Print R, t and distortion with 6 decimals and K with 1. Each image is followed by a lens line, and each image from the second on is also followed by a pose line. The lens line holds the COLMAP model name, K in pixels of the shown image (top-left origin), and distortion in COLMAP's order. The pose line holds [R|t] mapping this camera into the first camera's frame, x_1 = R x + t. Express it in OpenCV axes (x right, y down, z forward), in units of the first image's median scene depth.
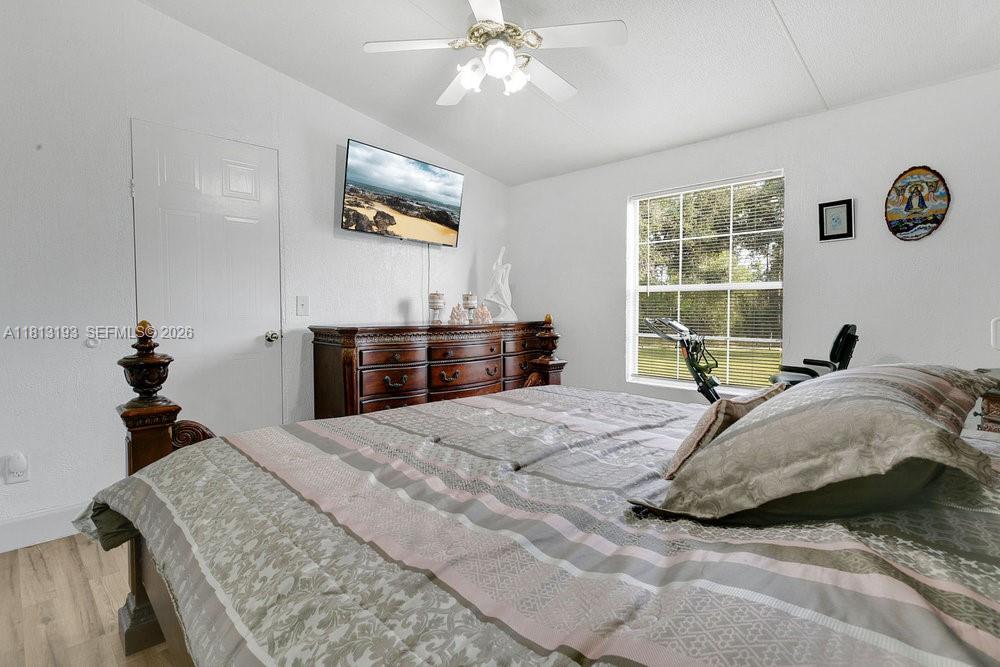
lens RADIAL K [[490.0, 0, 500.0], [0, 490.0, 333.5], [0, 0, 1]] dist [-0.003213, 0.000087]
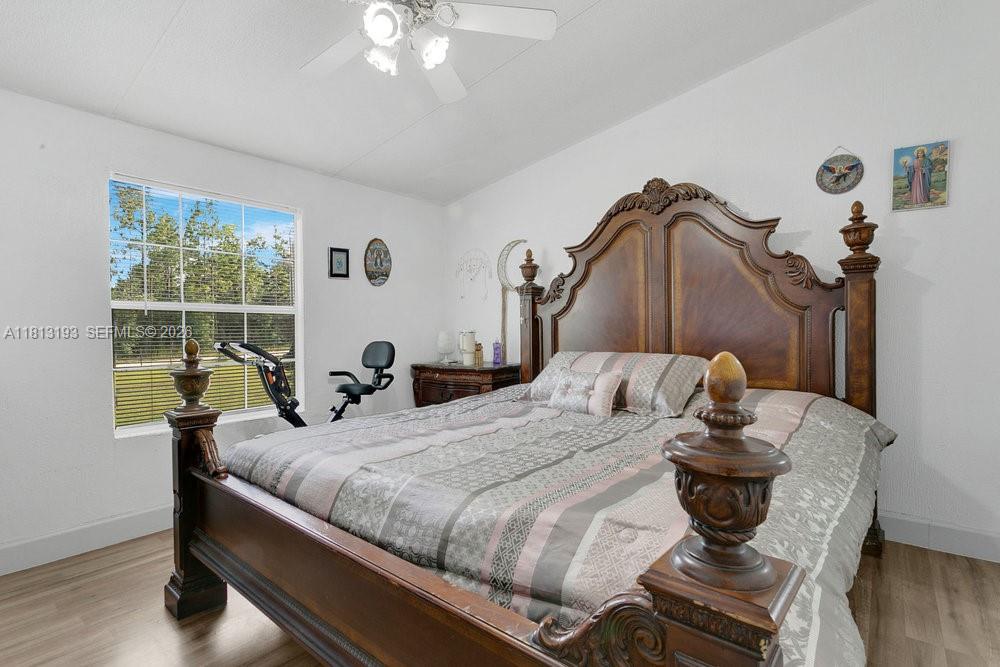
lens RADIAL K [[490.0, 0, 500.0], [0, 490.0, 333.5], [0, 0, 1]] dist [-0.003213, 0.000087]
pose [[-0.114805, -0.009907, 0.993339, -0.699826], [0.055919, 0.998300, 0.016419, -0.043102], [-0.991813, 0.057431, -0.114056, 0.772102]]
